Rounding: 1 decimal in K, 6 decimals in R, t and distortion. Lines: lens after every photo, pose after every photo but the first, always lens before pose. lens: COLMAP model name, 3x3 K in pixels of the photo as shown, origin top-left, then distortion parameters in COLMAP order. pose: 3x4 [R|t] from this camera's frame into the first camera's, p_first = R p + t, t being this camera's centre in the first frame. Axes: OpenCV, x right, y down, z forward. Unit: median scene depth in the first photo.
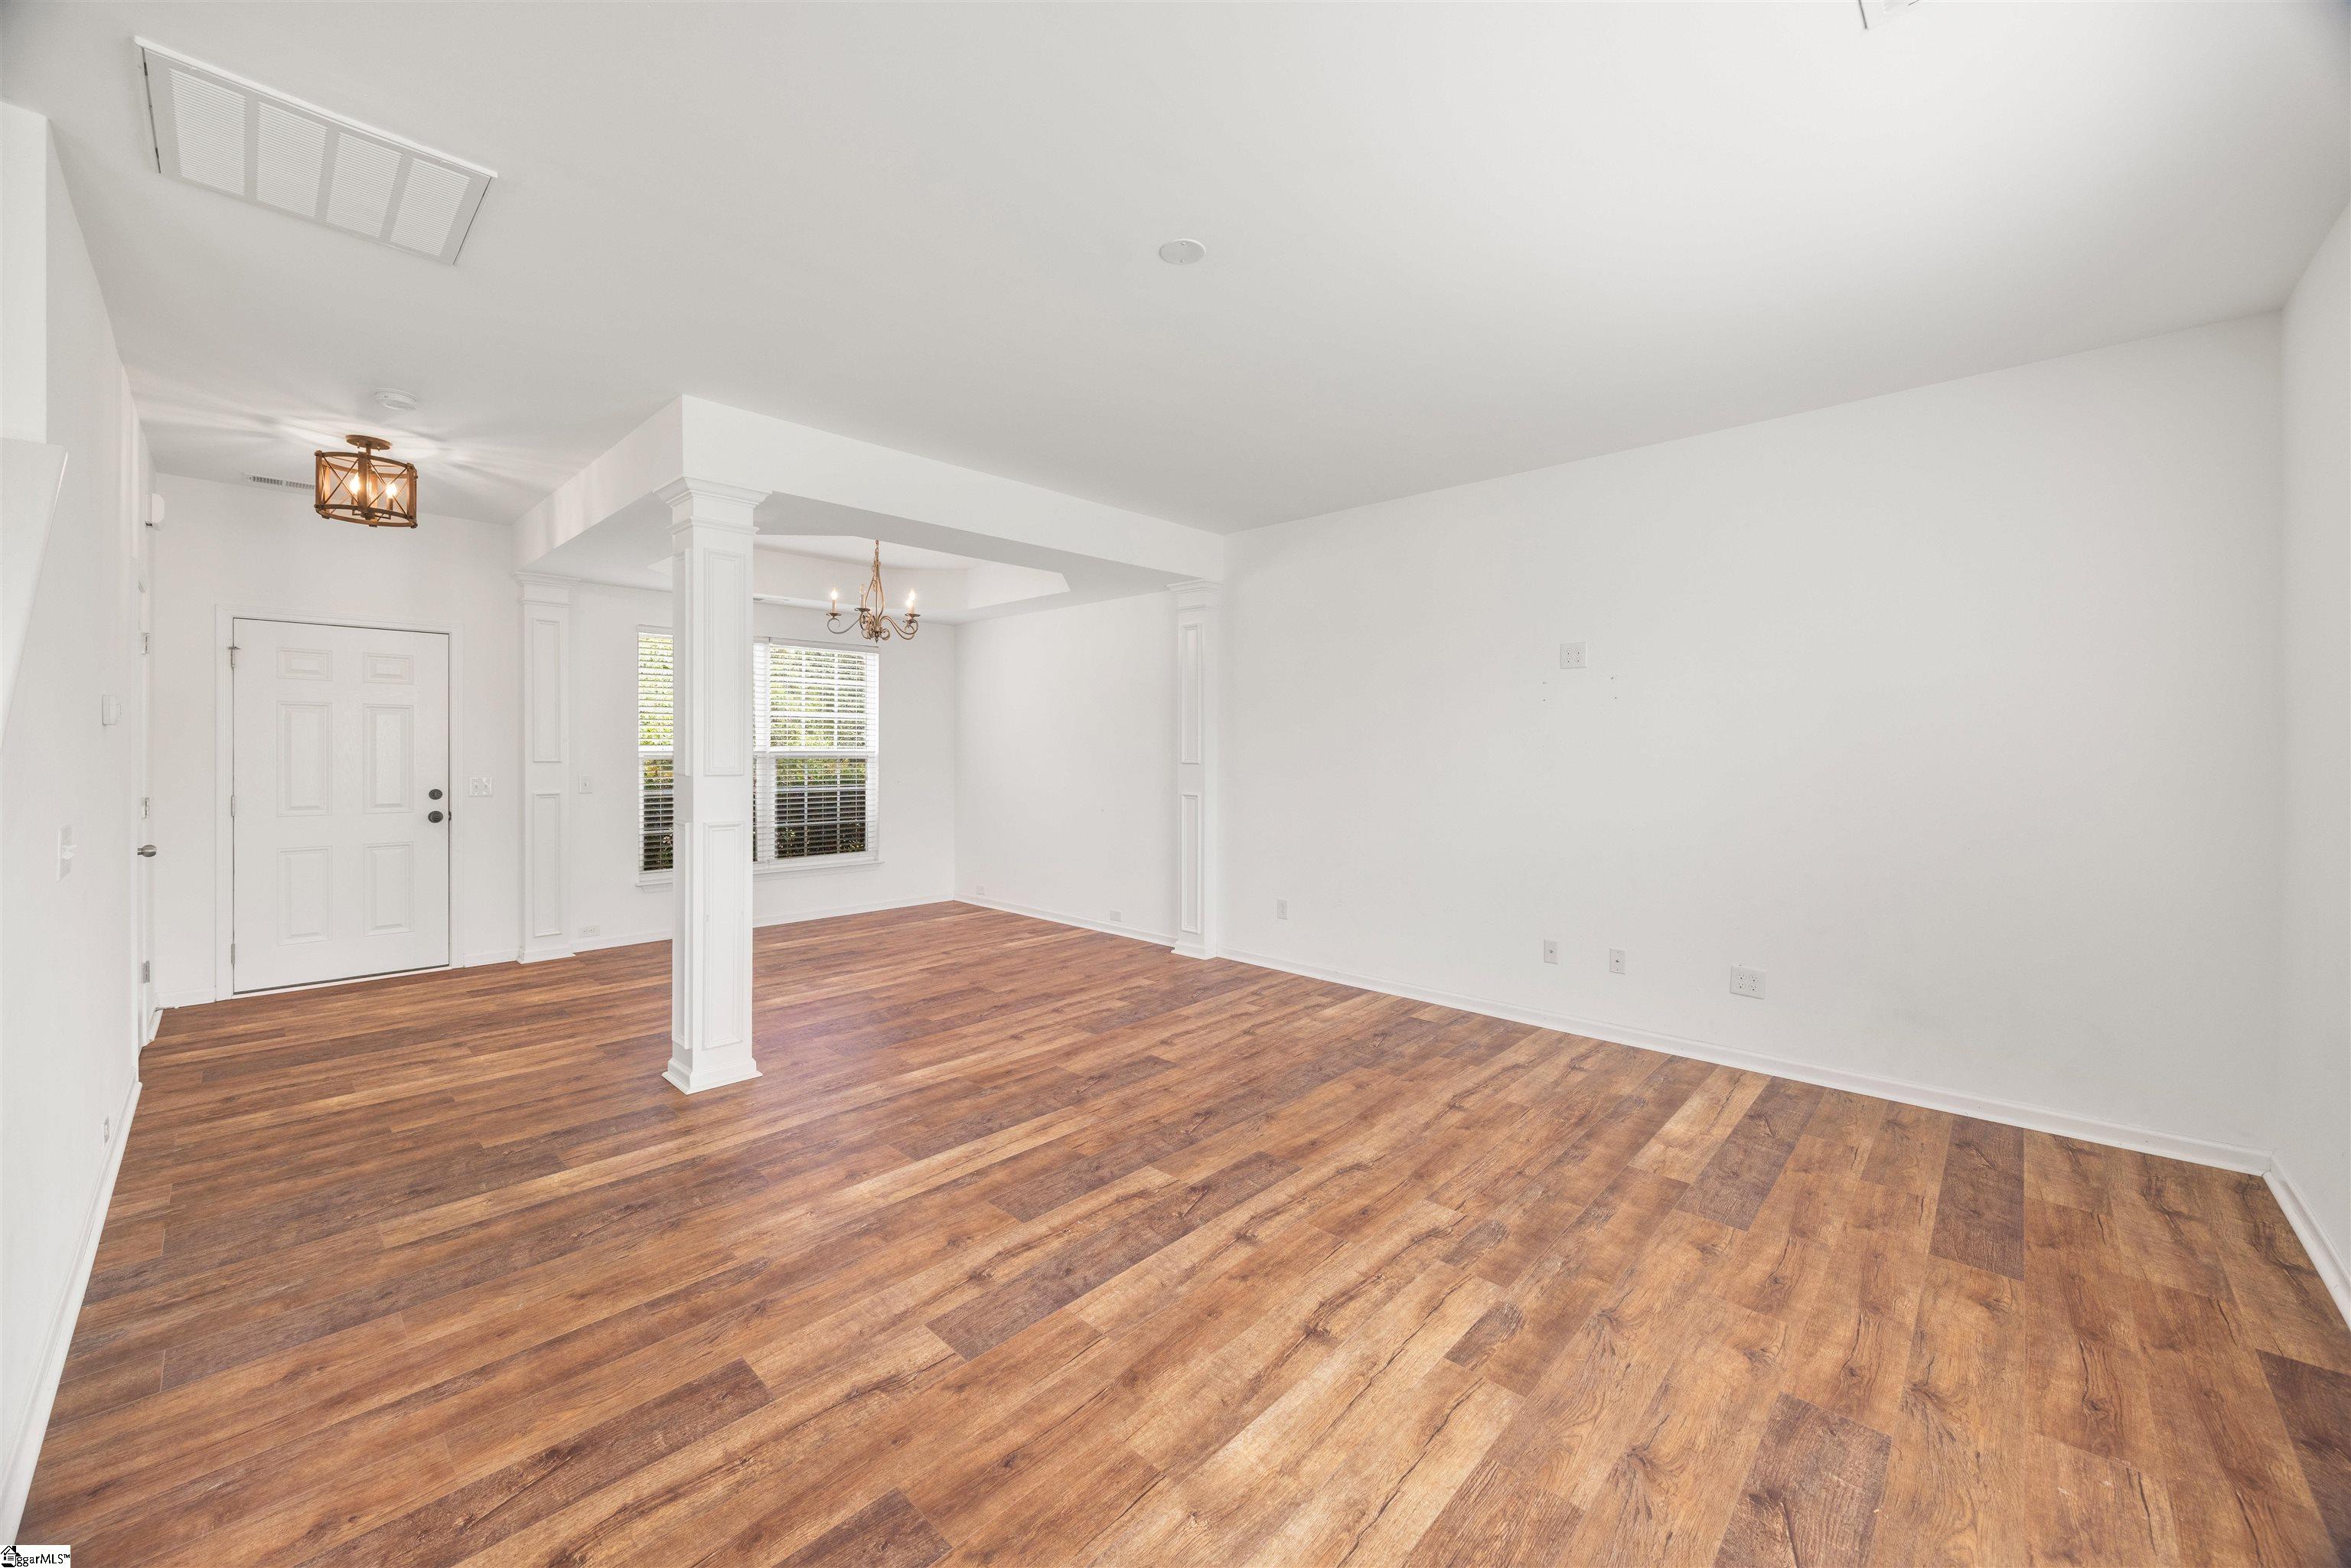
lens RADIAL K [[896.5, 0, 1174.6], [0, 896.5, 758.1], [0, 0, 1]] dist [-0.002142, -0.000052]
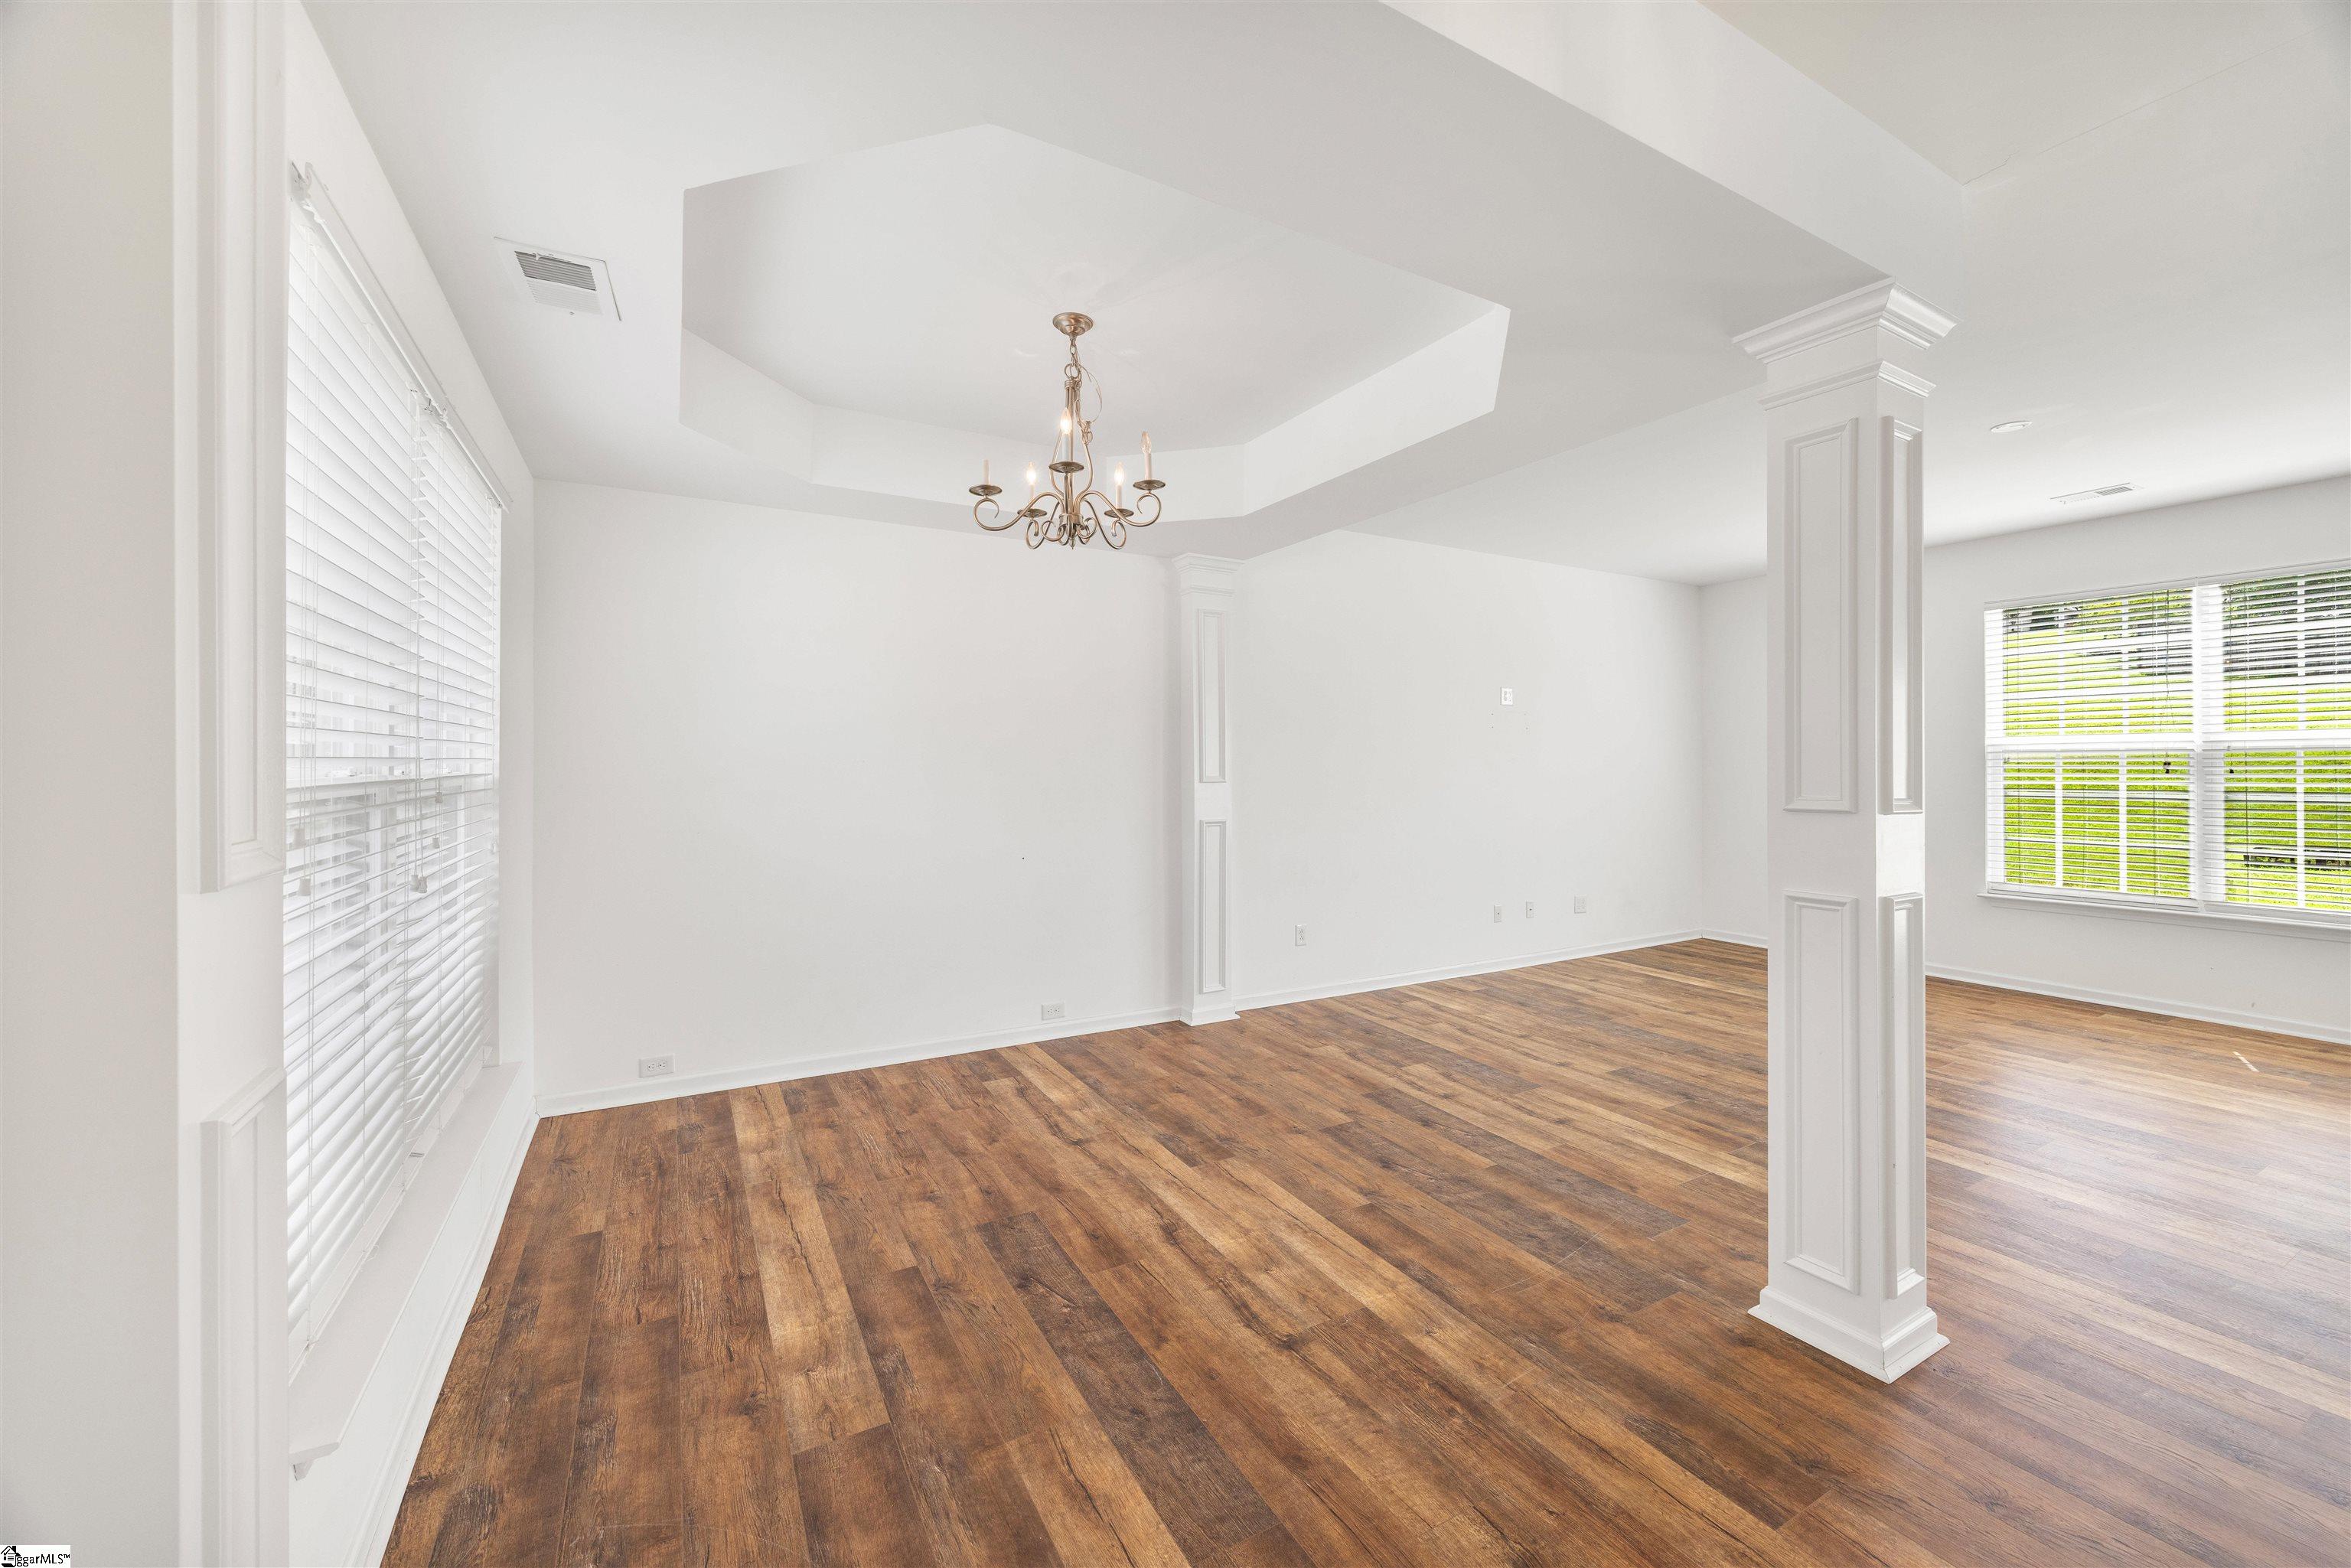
lens RADIAL K [[896.5, 0, 1174.6], [0, 896.5, 758.1], [0, 0, 1]] dist [-0.002142, -0.000052]
pose [[0.301206, 0.003839, 0.953551, -1.120749], [0.011653, 0.999902, -0.007706, -0.018175], [-0.953488, 0.013433, 0.301132, 1.146861]]
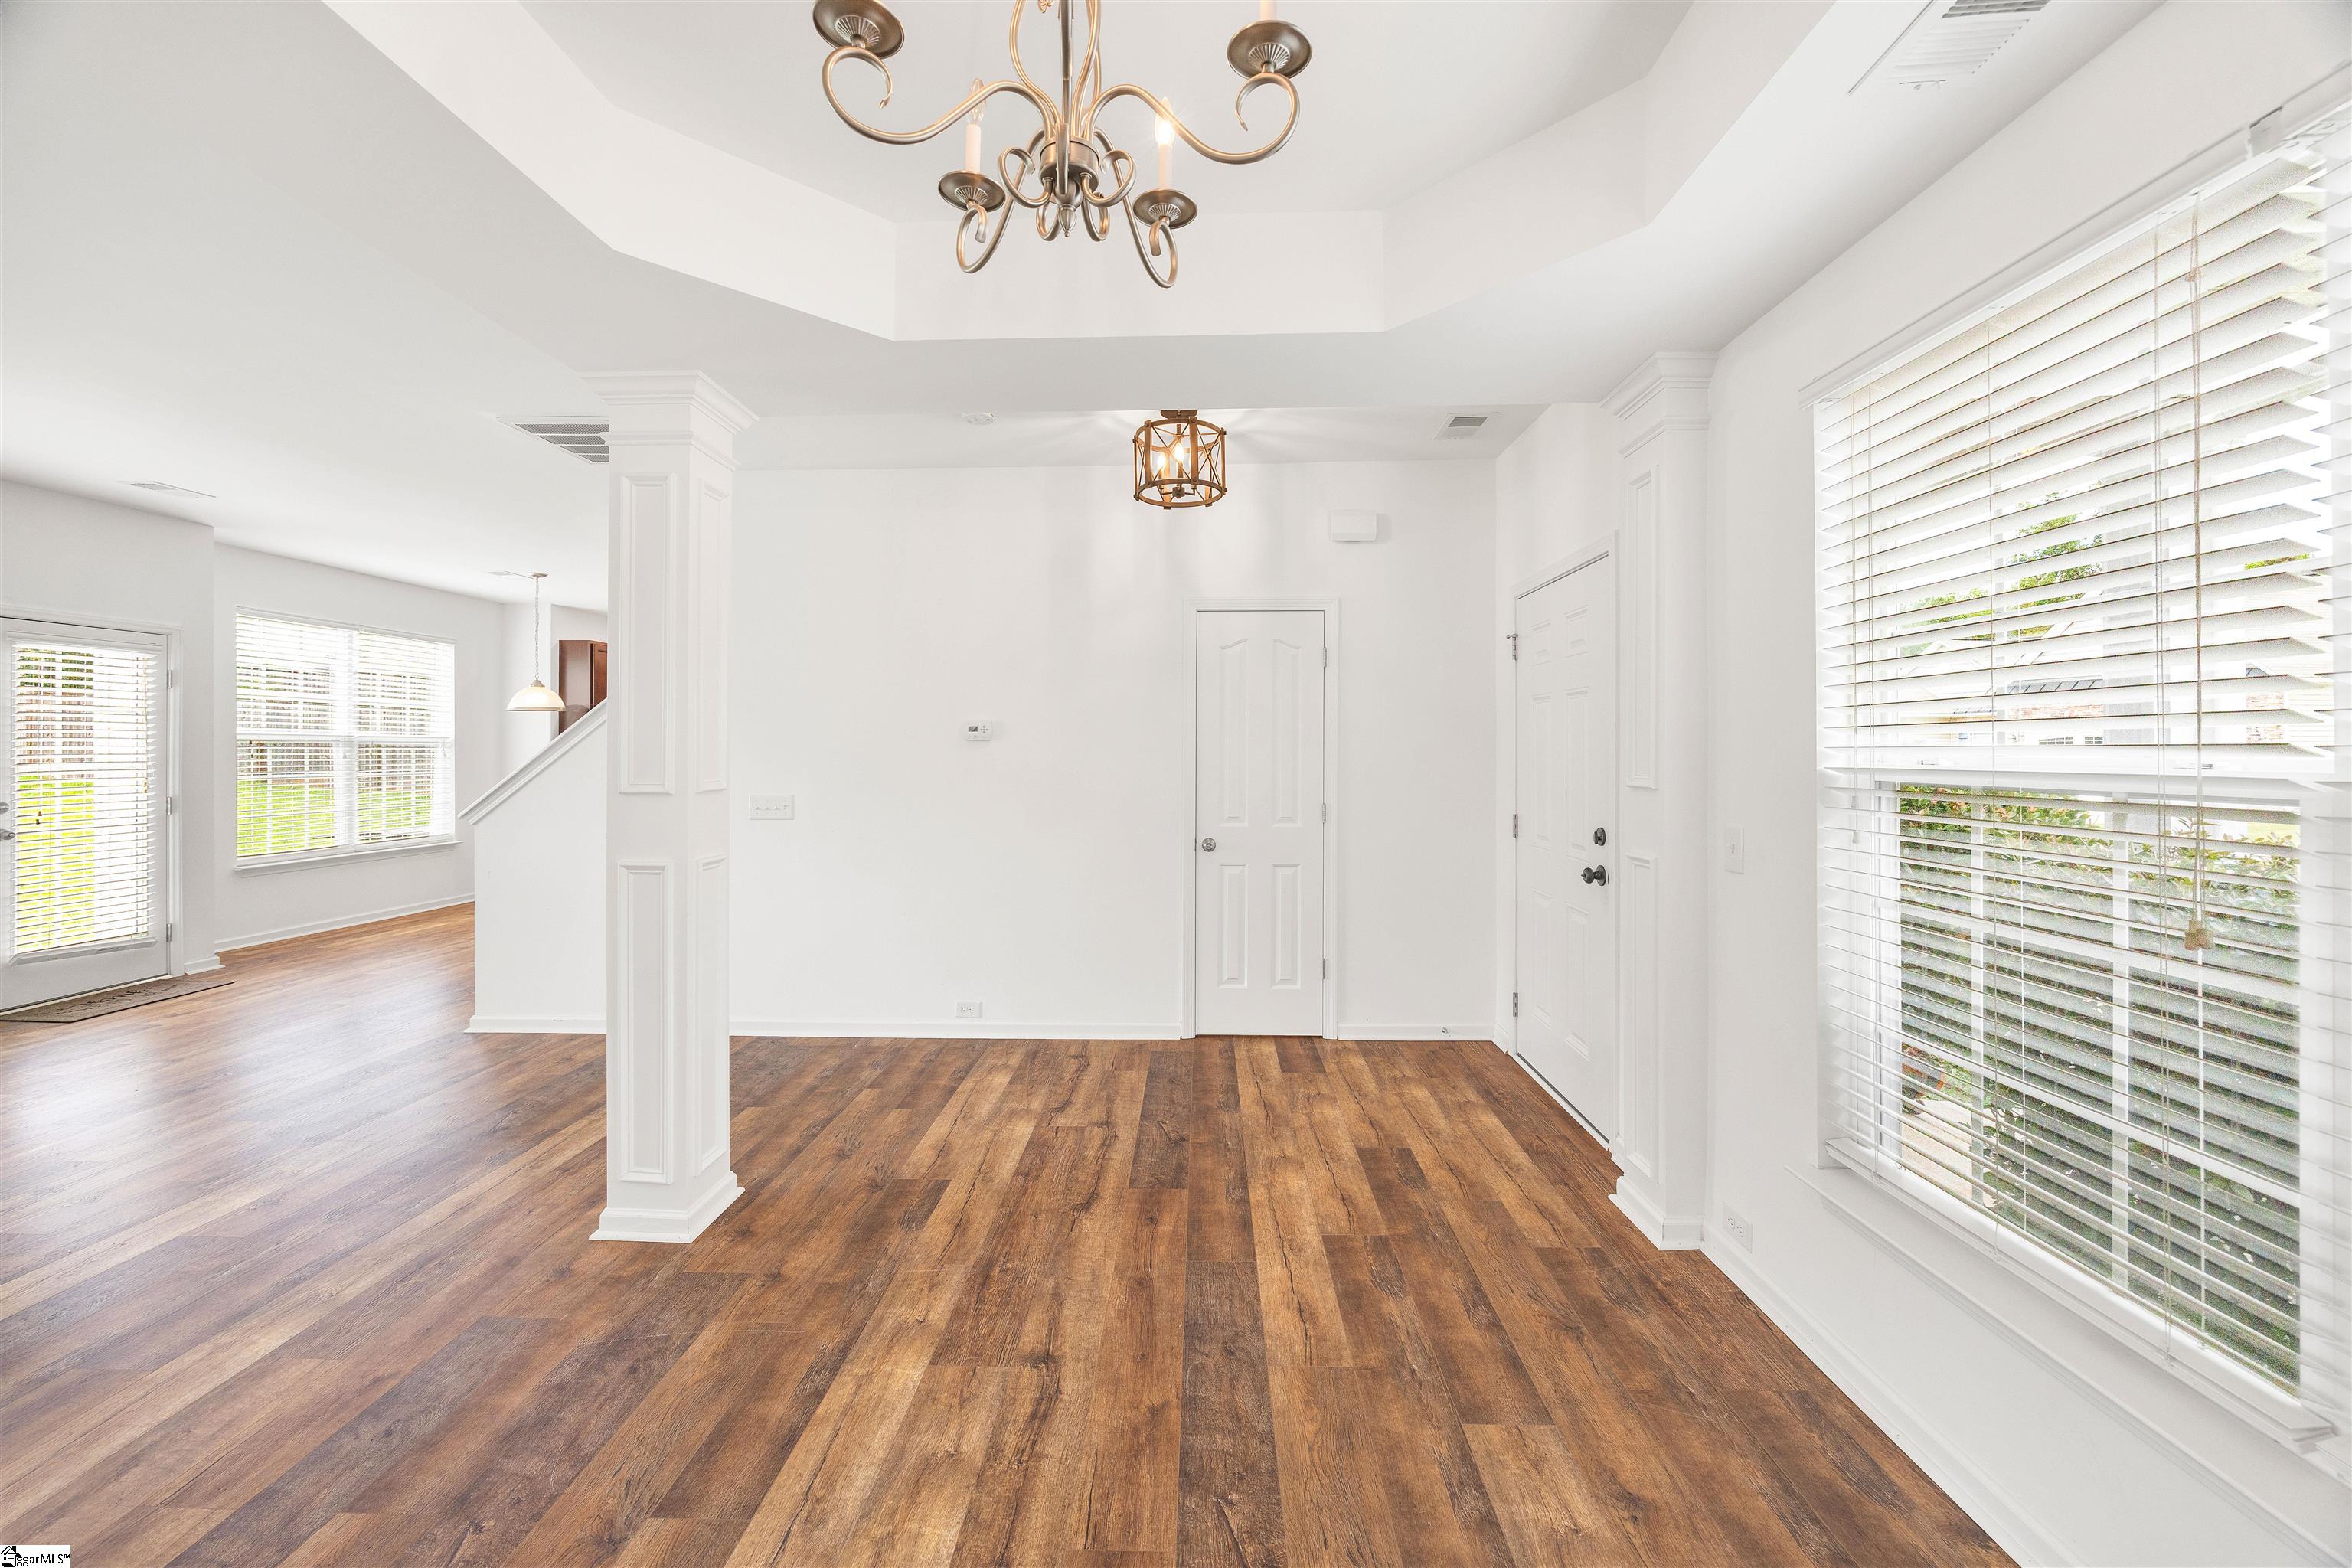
lens RADIAL K [[896.9, 0, 1175.1], [0, 896.9, 758.0], [0, 0, 1]] dist [-0.002142, -0.000052]
pose [[-0.750175, 0.004848, -0.661222, -0.320703], [-0.006109, 0.999880, 0.014262, -0.022321], [0.661211, 0.014738, -0.750055, 1.666901]]
